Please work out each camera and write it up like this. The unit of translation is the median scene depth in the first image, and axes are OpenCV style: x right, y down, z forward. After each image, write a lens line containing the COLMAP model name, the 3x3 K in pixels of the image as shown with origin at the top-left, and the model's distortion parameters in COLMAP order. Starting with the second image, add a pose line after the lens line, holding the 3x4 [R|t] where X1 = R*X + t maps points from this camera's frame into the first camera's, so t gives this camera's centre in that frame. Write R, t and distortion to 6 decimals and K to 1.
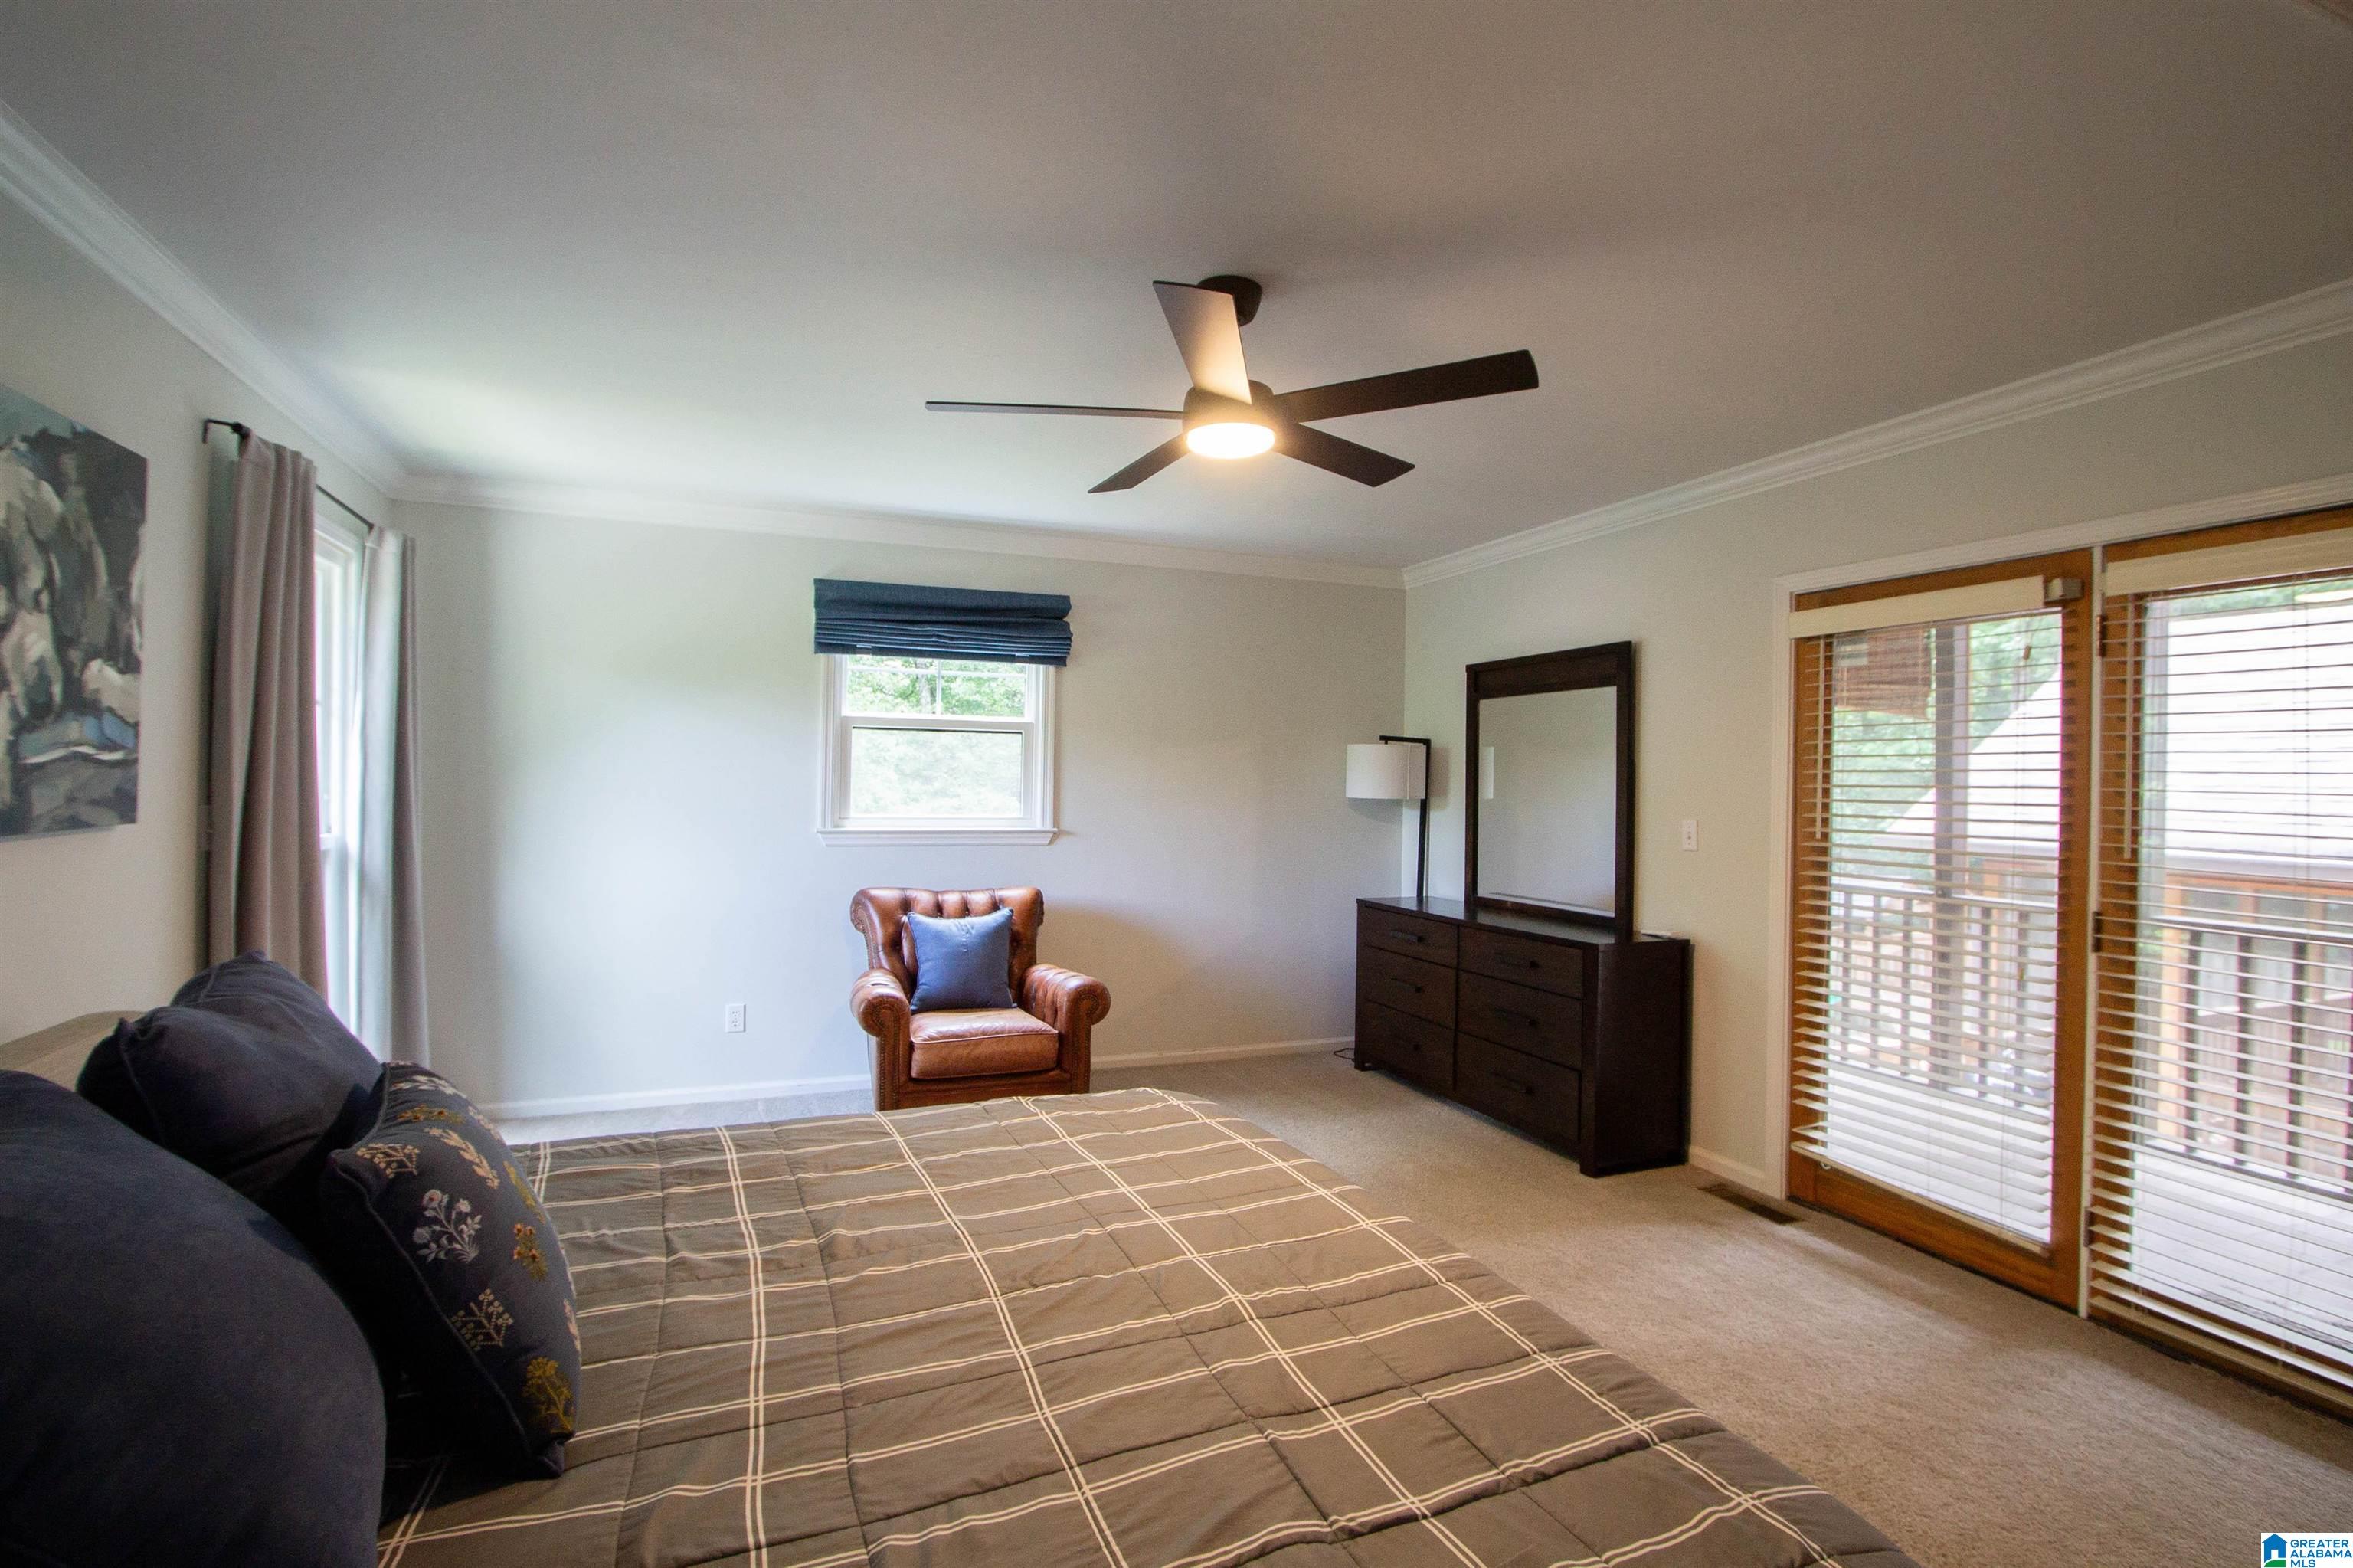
lens RADIAL K [[1108.6, 0, 1195.3], [0, 1108.6, 781.0], [0, 0, 1]] dist [-0.025868, 0.006807]
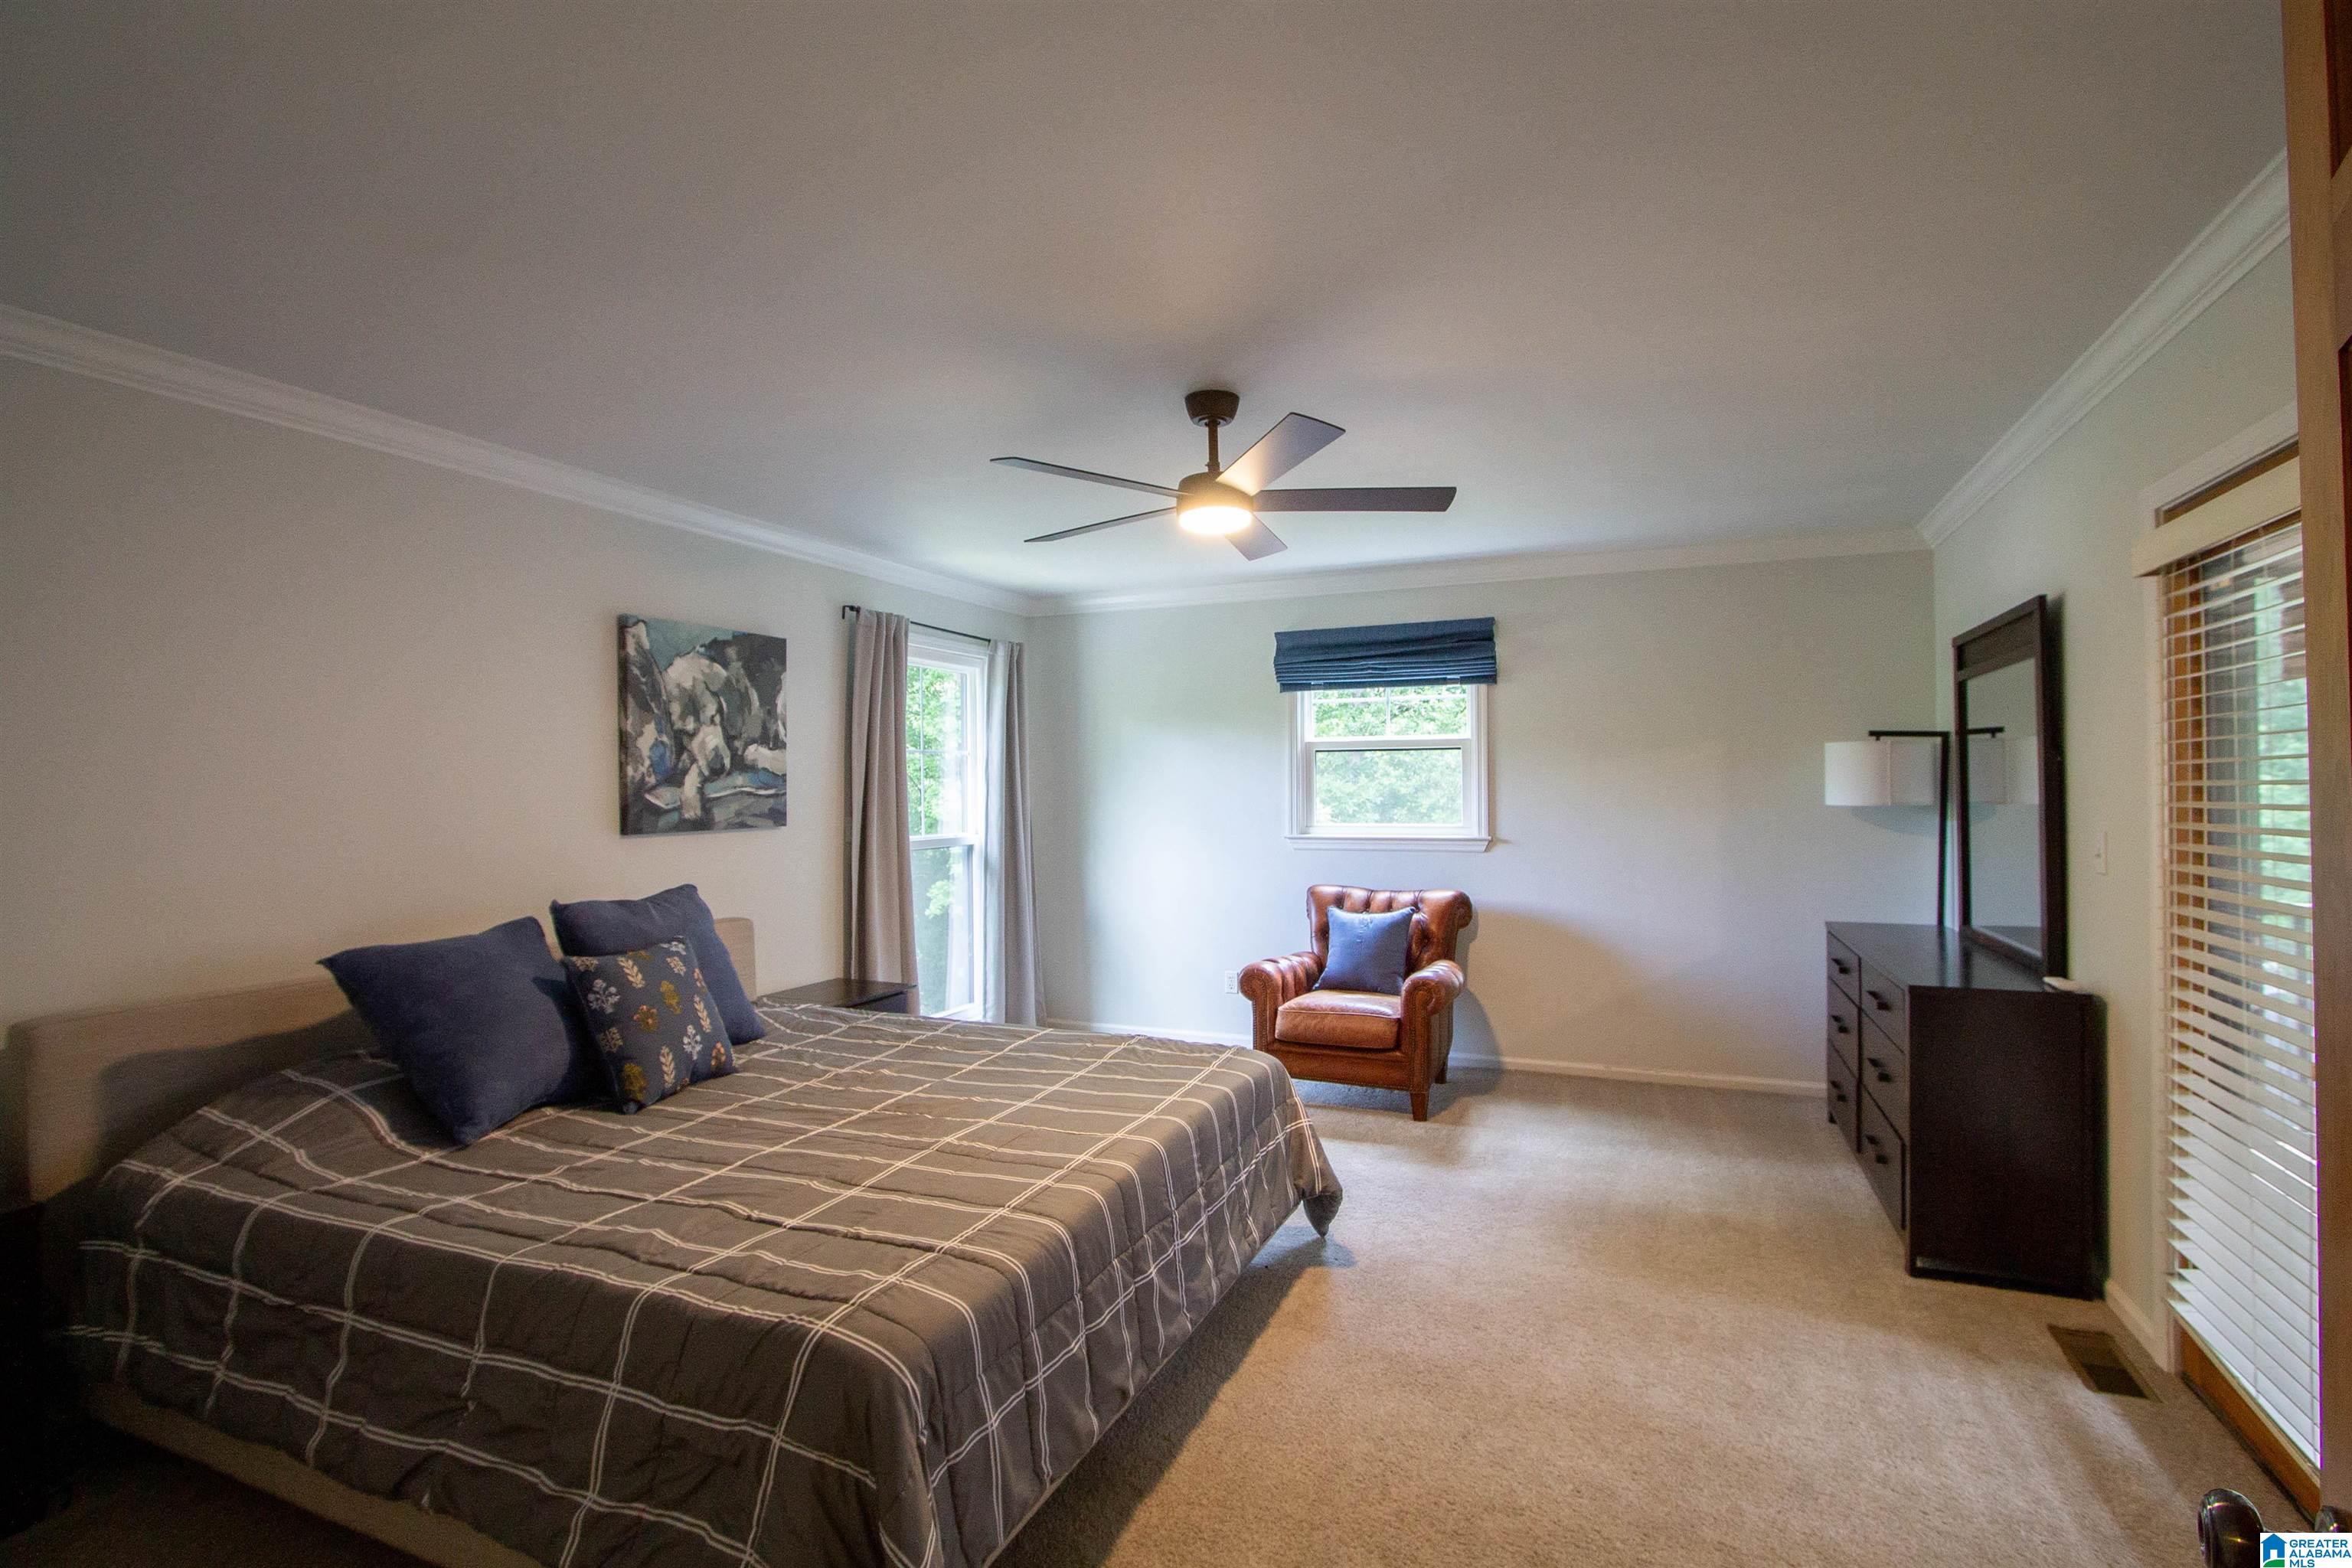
lens RADIAL K [[1108.1, 0, 1194.8], [0, 1108.1, 781.0], [0, 0, 1]] dist [-0.025868, 0.006807]
pose [[0.710911, -0.024661, -0.702849, 0.991920], [0.017966, 0.999696, -0.016904, 0.005189], [0.703052, -0.000610, 0.711138, 0.115963]]
